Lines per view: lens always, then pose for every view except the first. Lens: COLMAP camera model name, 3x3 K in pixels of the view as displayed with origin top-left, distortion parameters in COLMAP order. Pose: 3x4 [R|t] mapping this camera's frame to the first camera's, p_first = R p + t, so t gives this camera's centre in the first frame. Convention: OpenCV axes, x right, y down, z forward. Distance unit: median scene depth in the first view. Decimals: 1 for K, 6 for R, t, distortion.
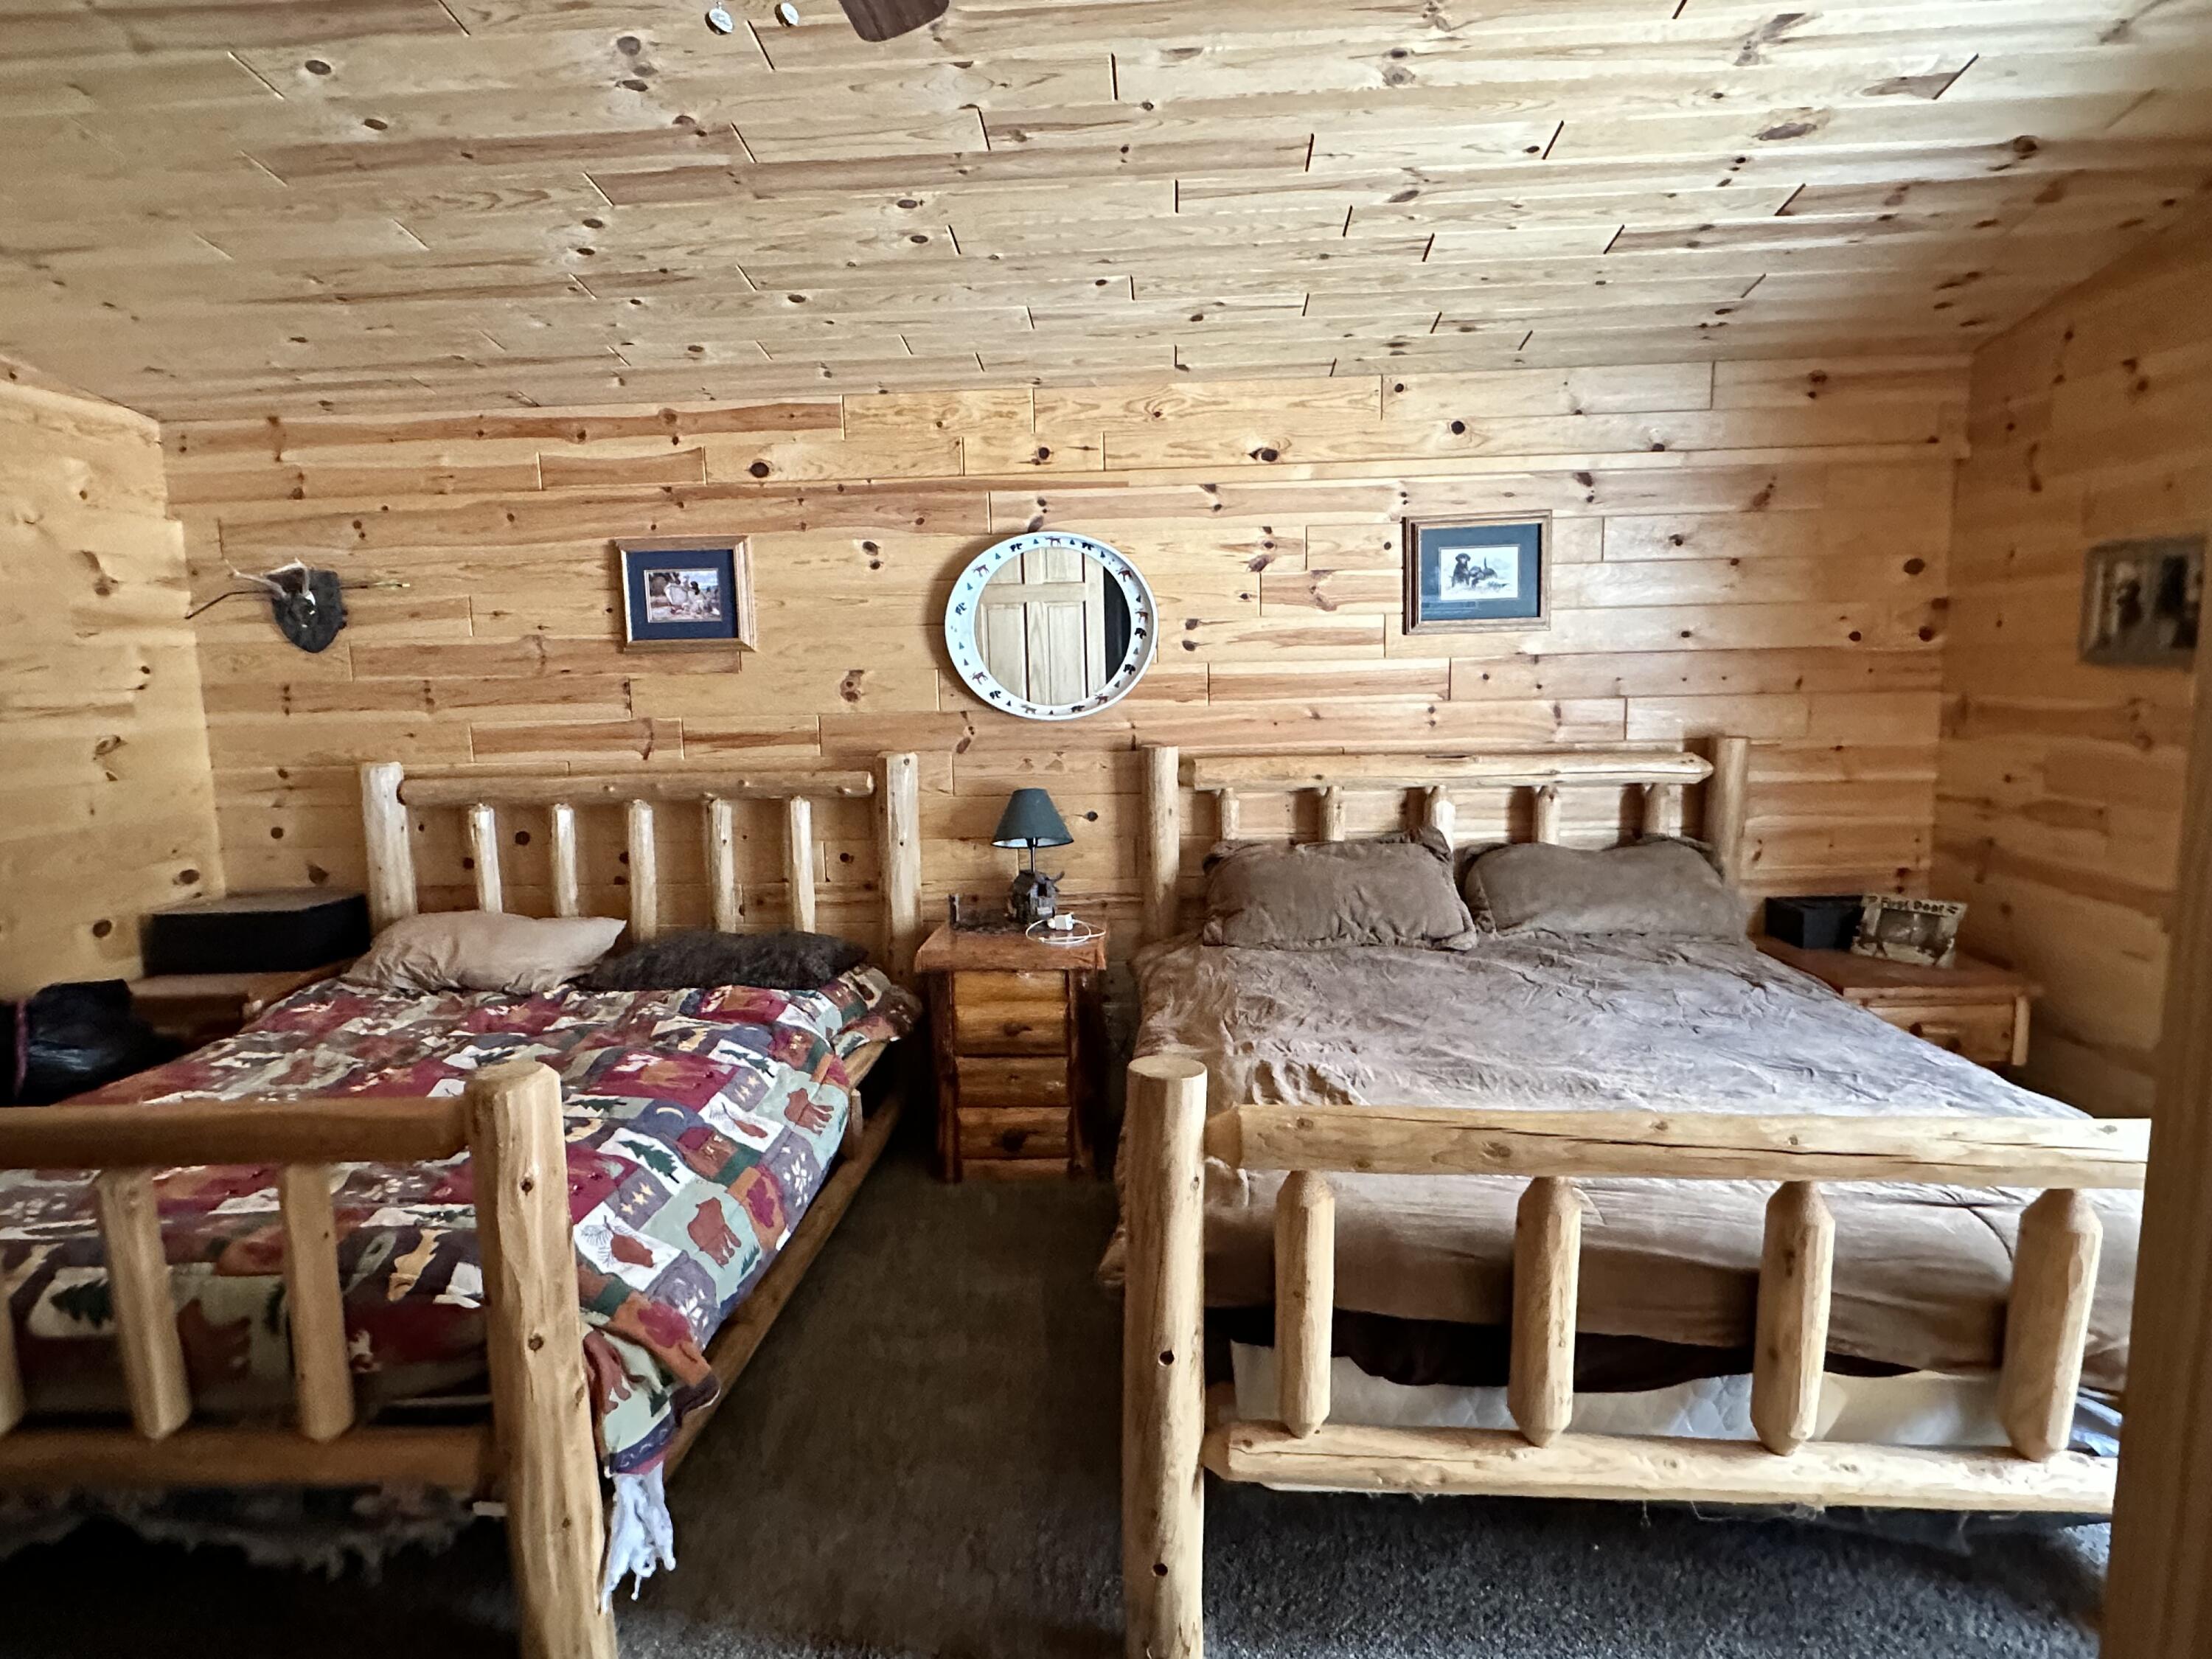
lens RADIAL K [[1211.5, 0, 1106.0], [0, 1211.5, 829.5], [0, 0, 1]] dist [0.001862, 0.000294]
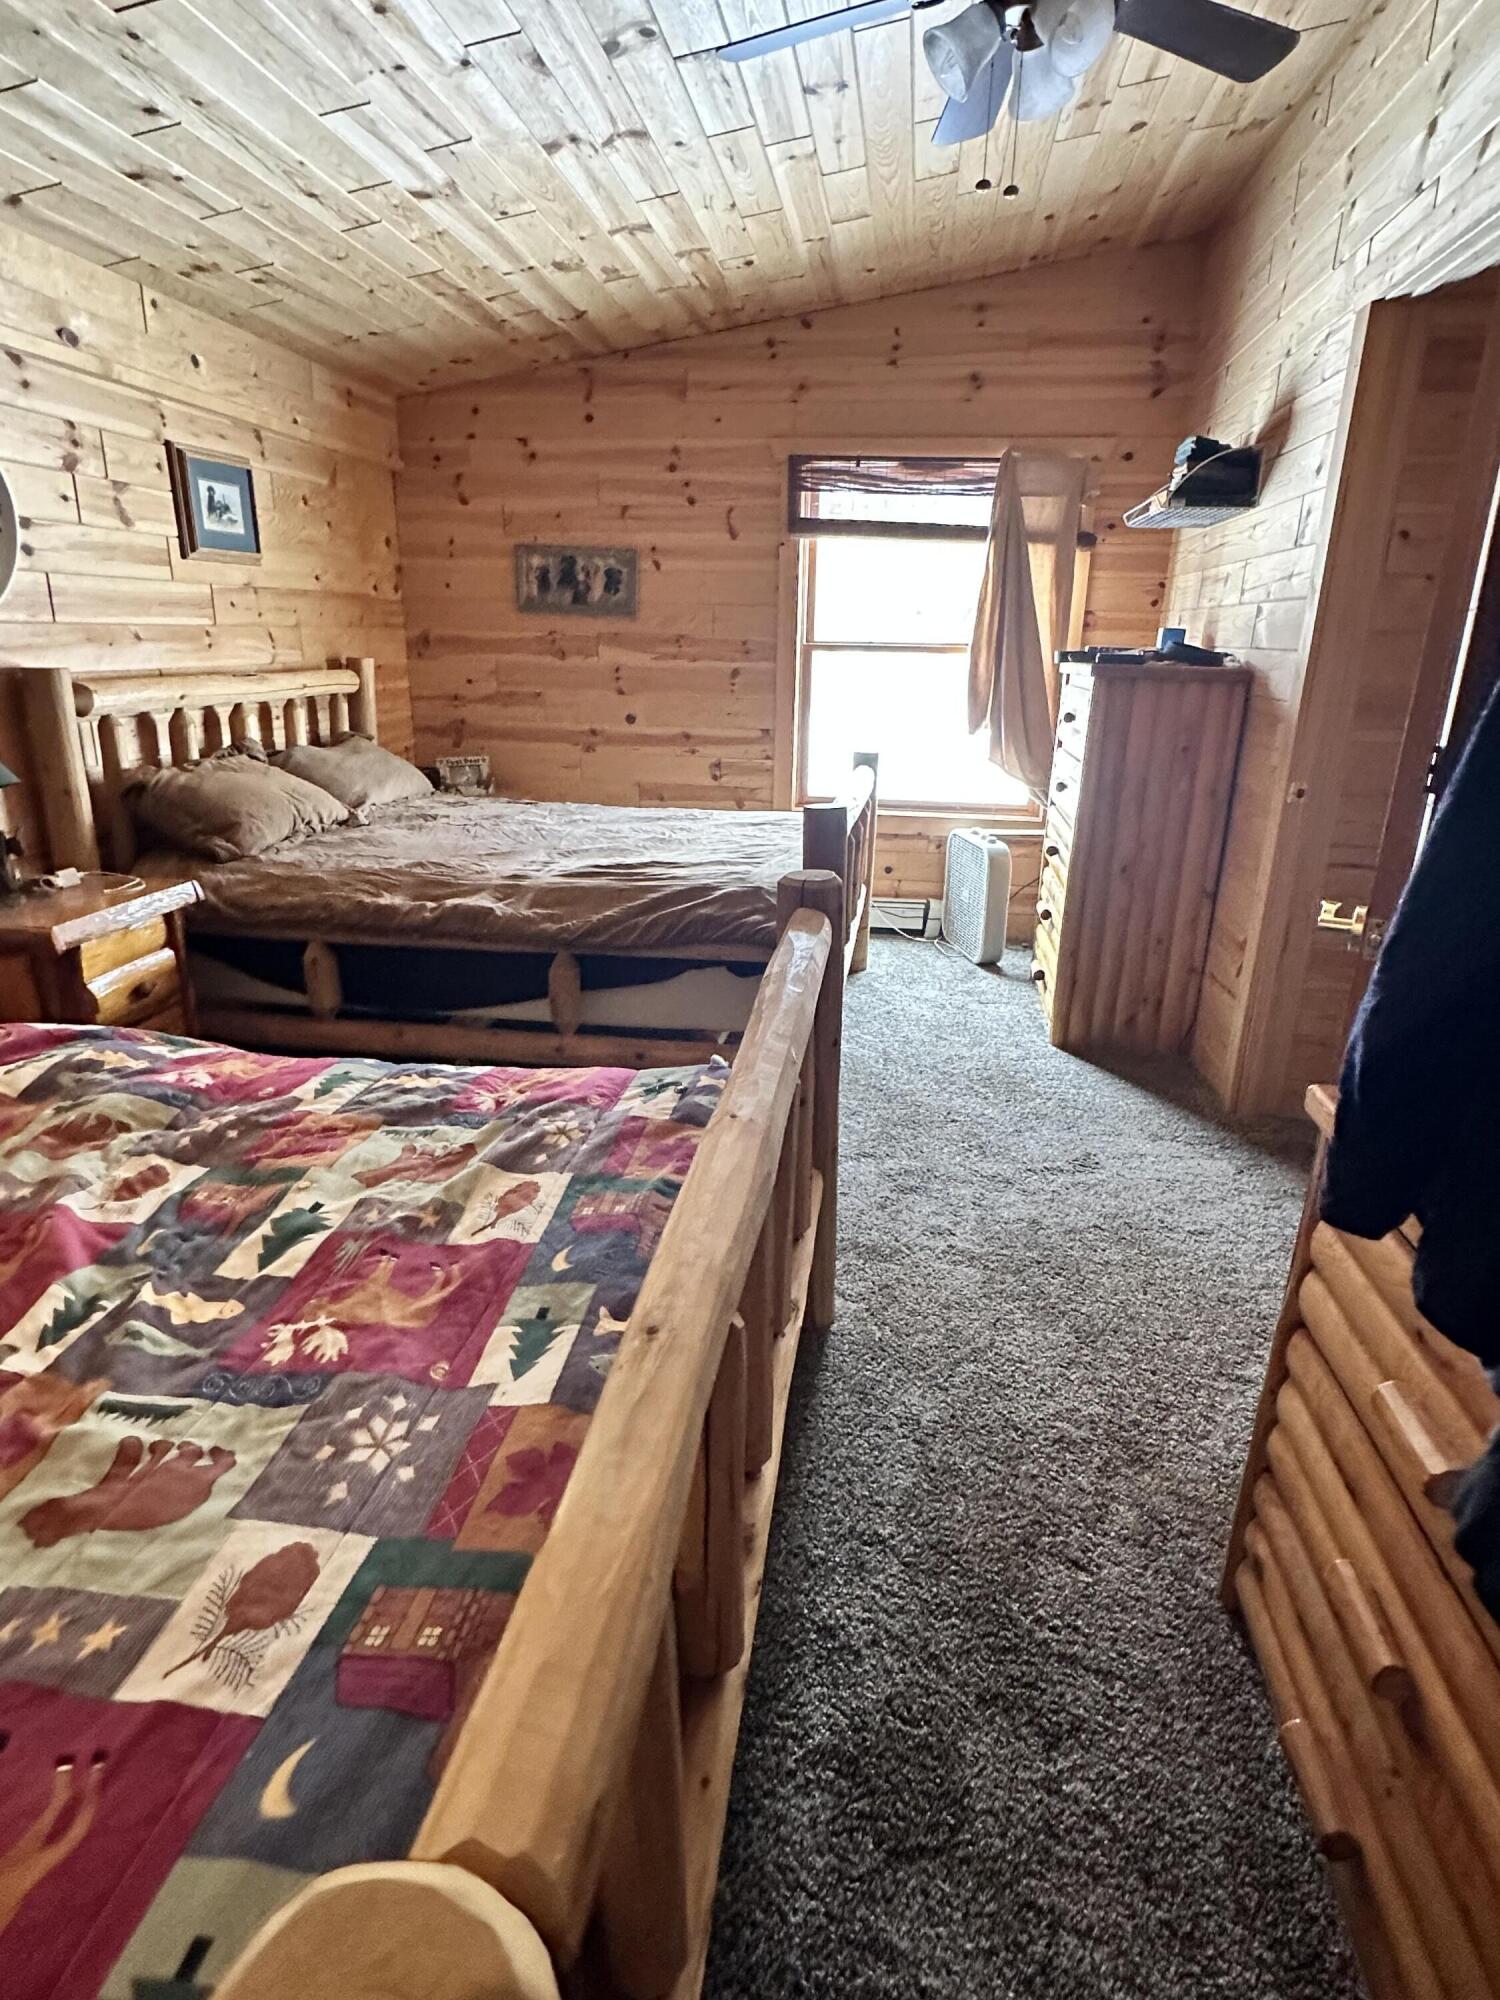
lens RADIAL K [[1095.4, 0, 750.0], [0, 1095.4, 1000.0], [0, 0, 1]] dist [0.001862, 0.000294]
pose [[0.080351, -0.293824, 0.952476, -0.813141], [0.114638, 0.951949, 0.283991, -0.007493], [-0.990153, 0.086371, 0.110173, 0.464080]]
